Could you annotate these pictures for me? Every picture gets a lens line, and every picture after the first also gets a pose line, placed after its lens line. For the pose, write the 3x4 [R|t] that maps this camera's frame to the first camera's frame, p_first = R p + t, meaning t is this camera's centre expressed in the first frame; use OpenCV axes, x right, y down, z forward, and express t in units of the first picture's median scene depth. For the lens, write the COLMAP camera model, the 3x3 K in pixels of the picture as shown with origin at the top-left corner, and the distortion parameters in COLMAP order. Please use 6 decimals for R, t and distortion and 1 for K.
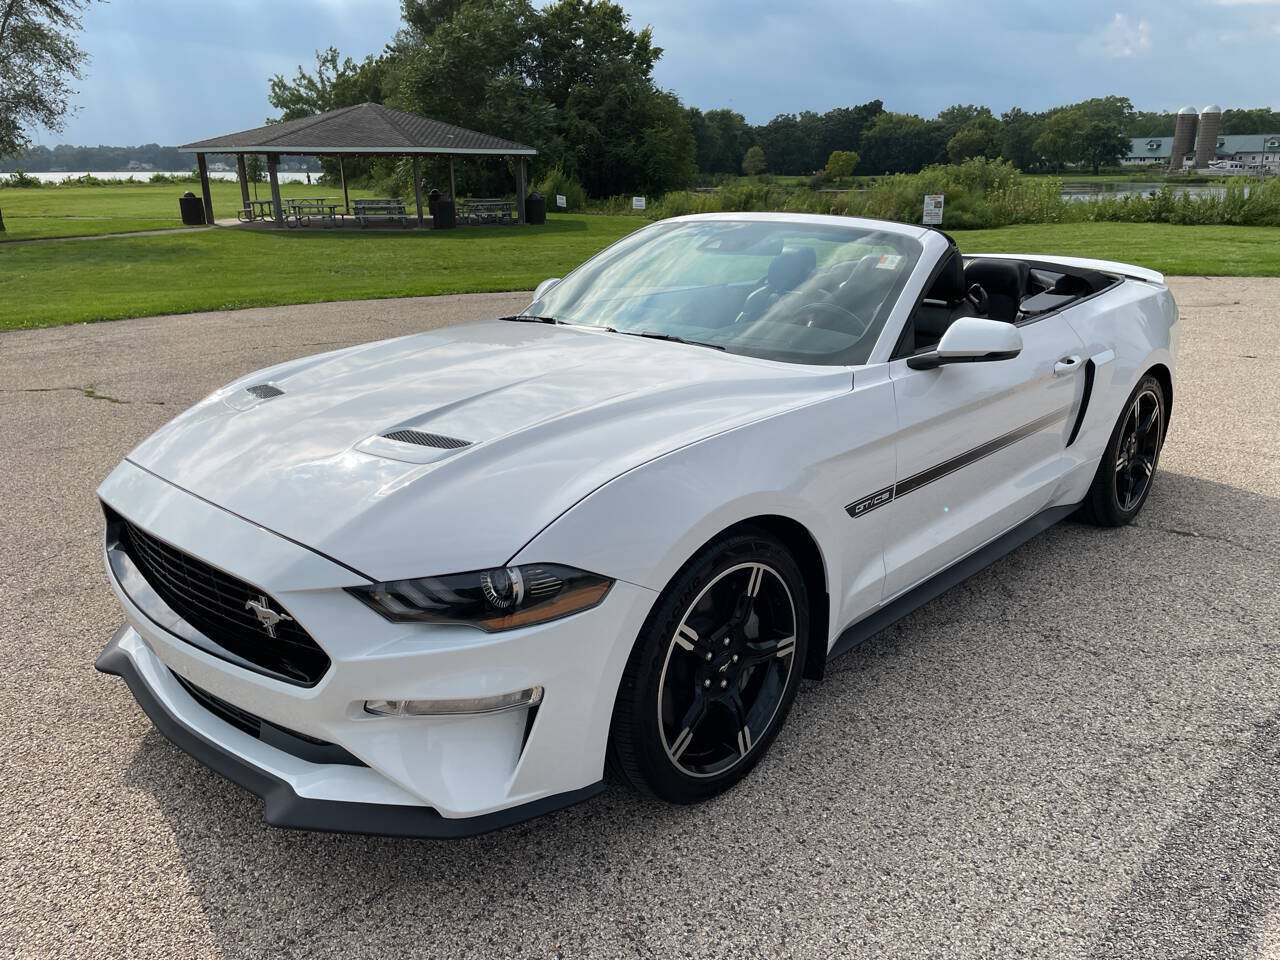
lens RADIAL K [[965.4, 0, 645.5], [0, 965.4, 479.8], [0, 0, 1]] dist [0.082865, -0.114635]
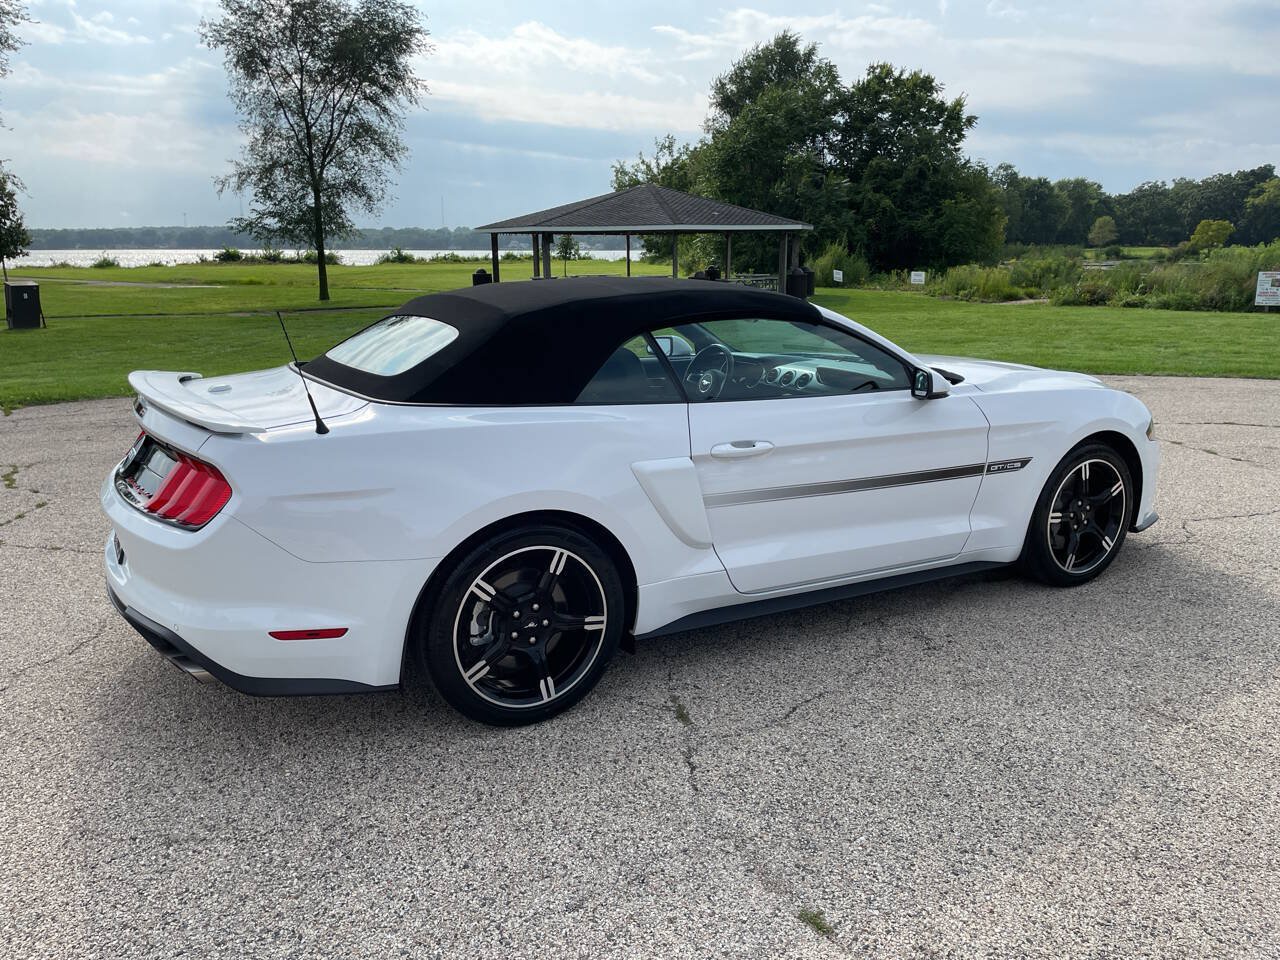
lens RADIAL K [[960.6, 0, 634.2], [0, 960.6, 478.7], [0, 0, 1]] dist [0.087956, -0.117648]
pose [[0.940611, 0.074337, -0.331248, 0.048577], [-0.097643, 0.993741, -0.054258, -0.013080], [0.325141, 0.083379, 0.941983, 0.040975]]
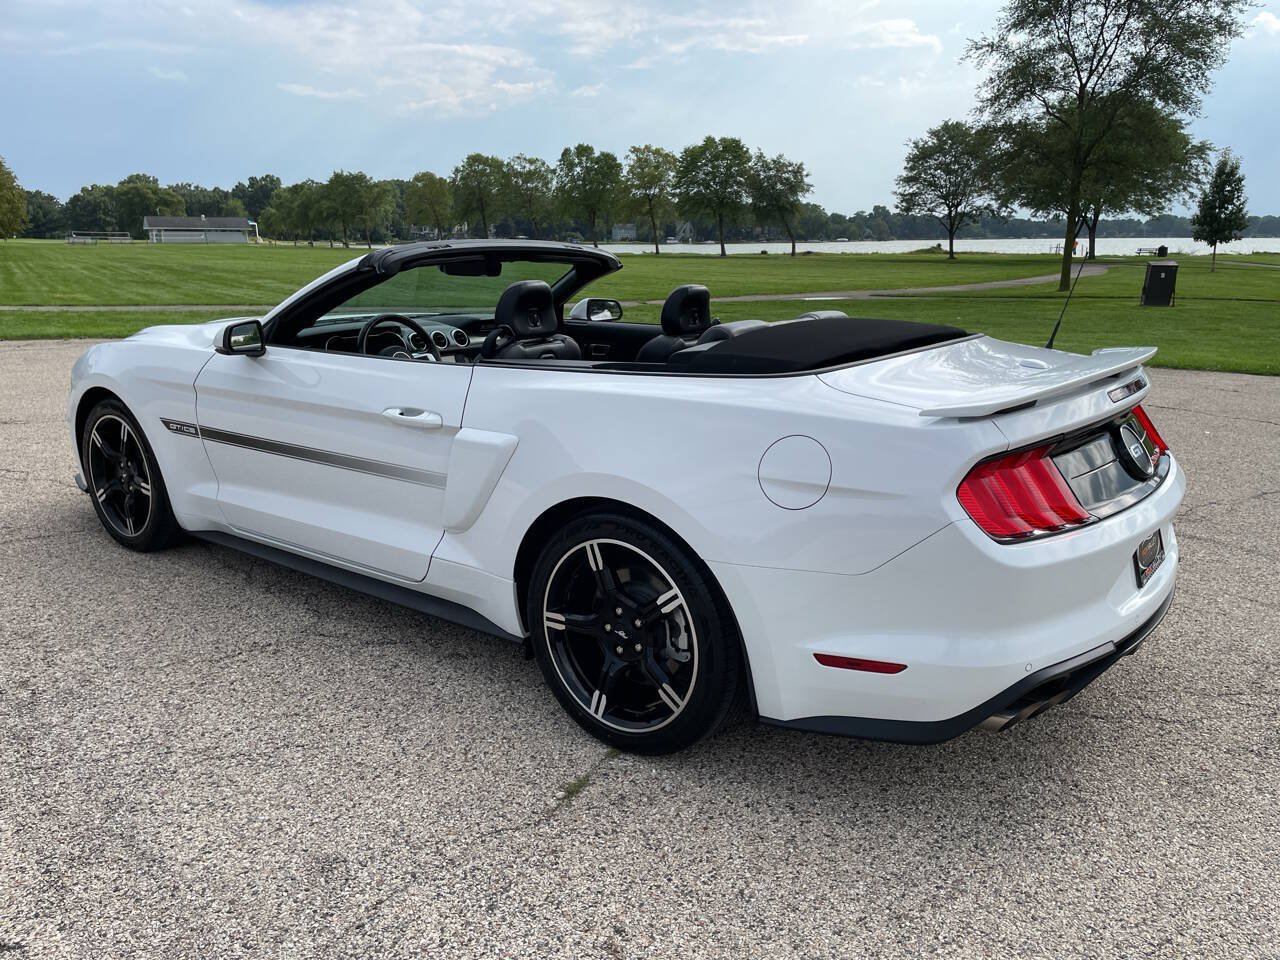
lens RADIAL K [[960.0, 0, 652.2], [0, 960.0, 485.7], [0, 0, 1]] dist [0.091131, -0.119962]
pose [[0.102412, 0.244478, -0.964231, 0.091227], [-0.298068, 0.932330, 0.204732, -0.021163], [0.949035, 0.266440, 0.168354, 0.076776]]
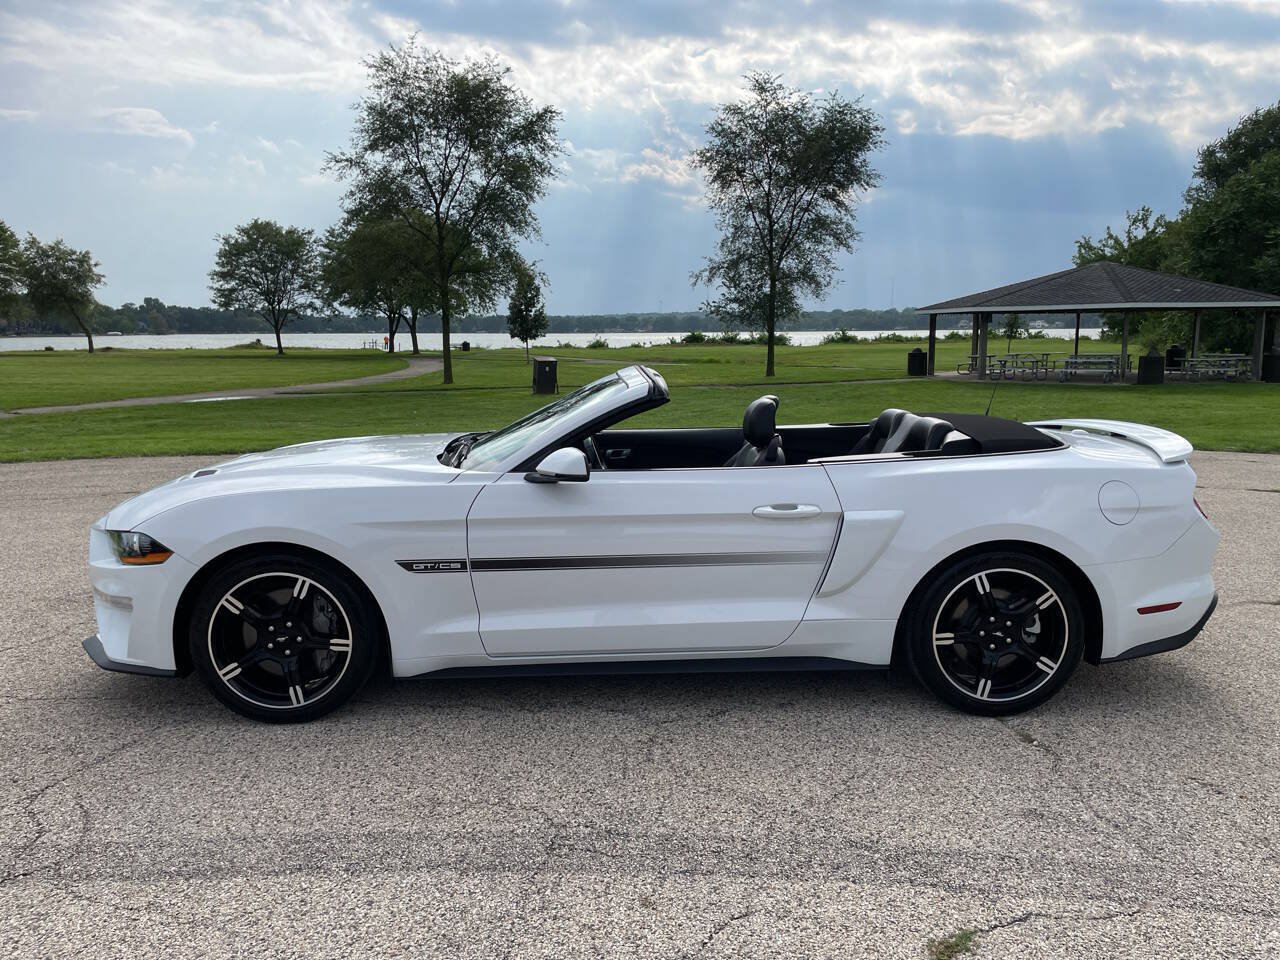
lens RADIAL K [[960.0, 0, 652.2], [0, 960.0, 485.7], [0, 0, 1]] dist [0.091131, -0.119962]
pose [[0.714974, 0.105785, -0.691101, 0.074893], [-0.204099, 0.977010, -0.061601, -0.003615], [0.668697, 0.185097, 0.720128, 0.010446]]
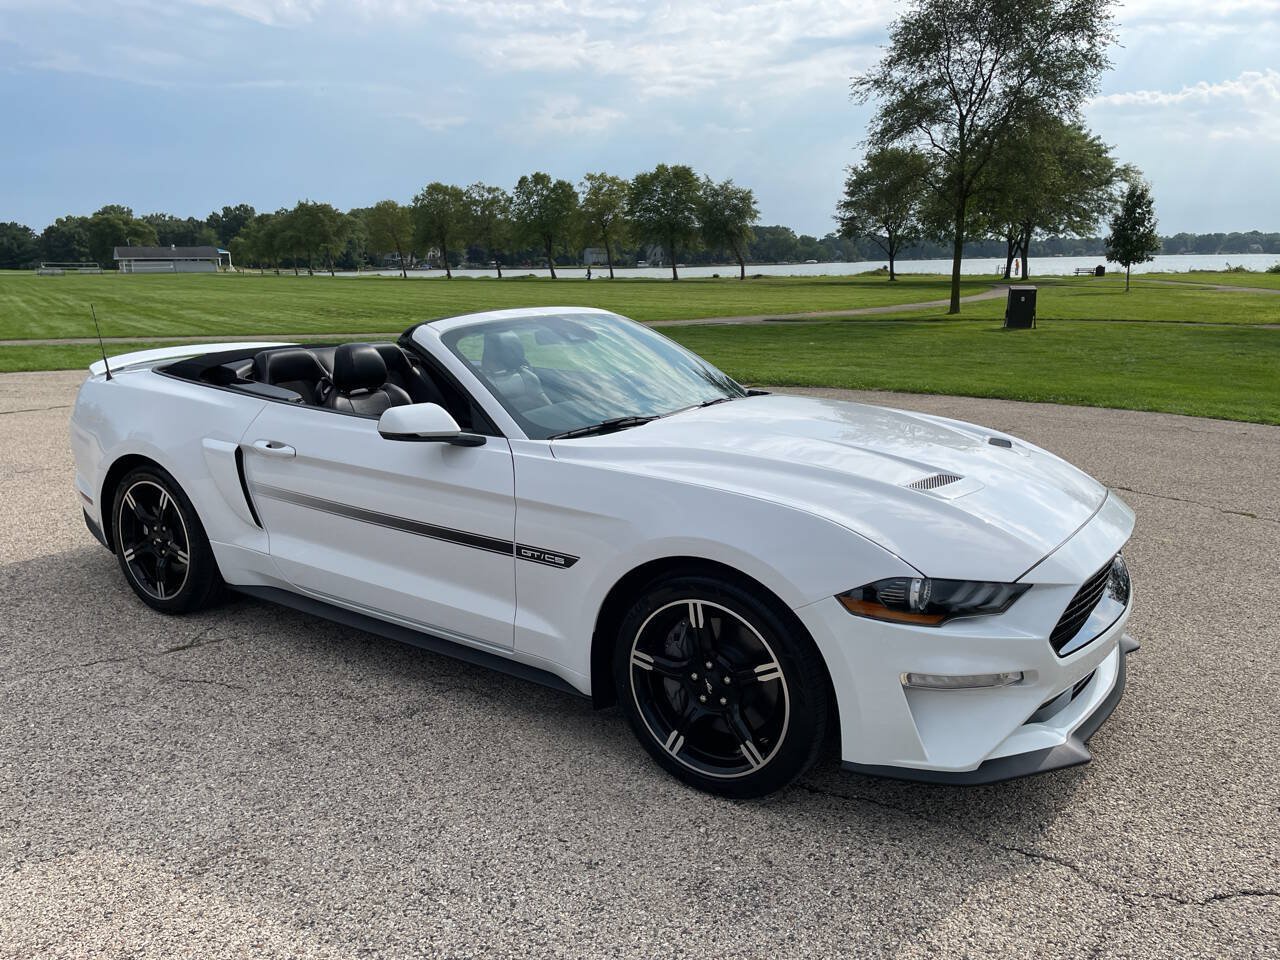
lens RADIAL K [[959.9, 0, 644.7], [0, 959.9, 474.5], [0, 0, 1]] dist [0.086190, -0.112511]
pose [[0.117698, 0.210502, -0.970482, 0.109525], [-0.286291, 0.942974, 0.169814, -0.038849], [0.950886, 0.257853, 0.171251, 0.122754]]
